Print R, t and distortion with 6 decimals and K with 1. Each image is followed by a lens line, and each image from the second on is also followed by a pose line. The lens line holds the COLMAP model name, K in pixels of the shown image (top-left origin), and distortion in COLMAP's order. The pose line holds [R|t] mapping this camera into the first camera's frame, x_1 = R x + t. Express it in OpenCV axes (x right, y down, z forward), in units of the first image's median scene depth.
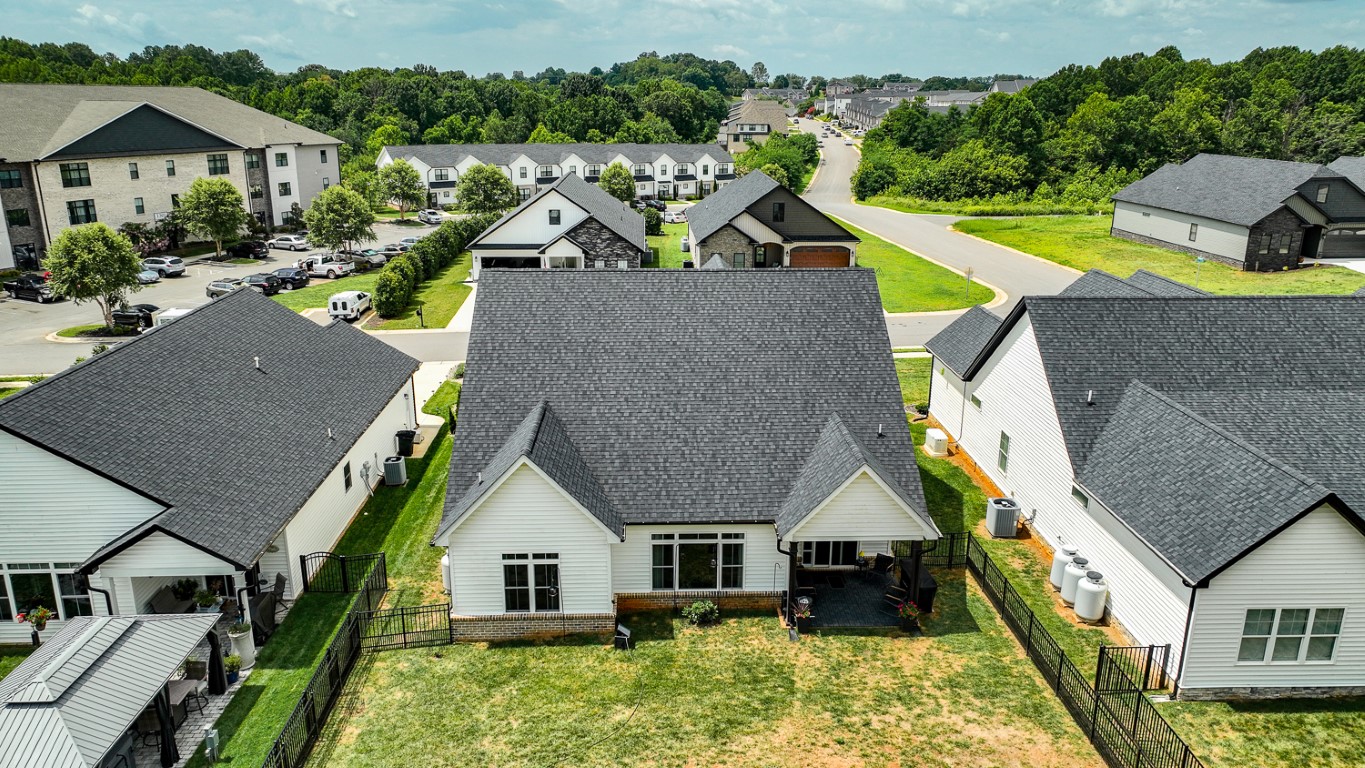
lens RADIAL K [[959.9, 0, 682.5], [0, 959.9, 384.0], [0, 0, 1]] dist [0.004597, 0.005212]
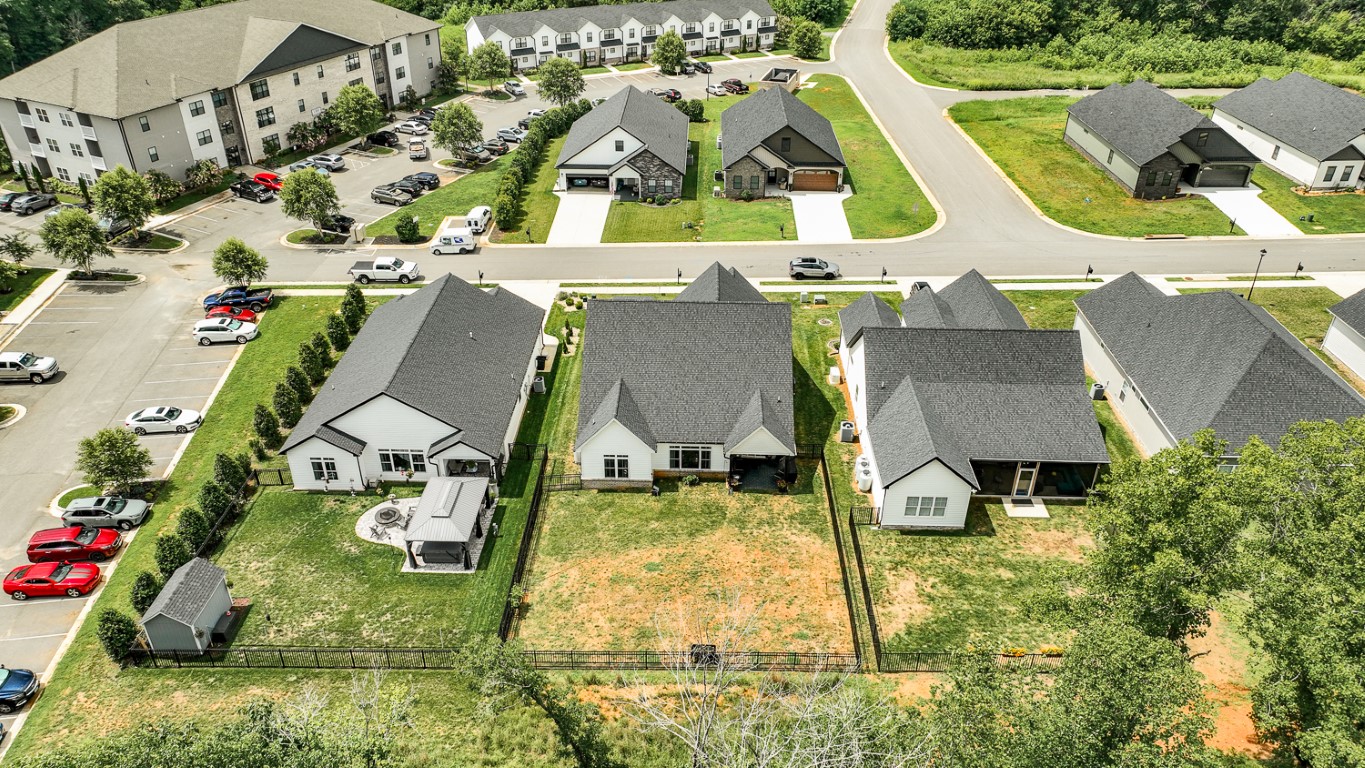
lens RADIAL K [[959.9, 0, 682.5], [0, 959.9, 384.0], [0, 0, 1]] dist [0.004597, 0.005212]
pose [[0.998042, 0.034090, -0.052435, 0.104903], [-0.019951, 0.968125, 0.249671, -0.514396], [0.059275, -0.248136, 0.966910, -1.065045]]
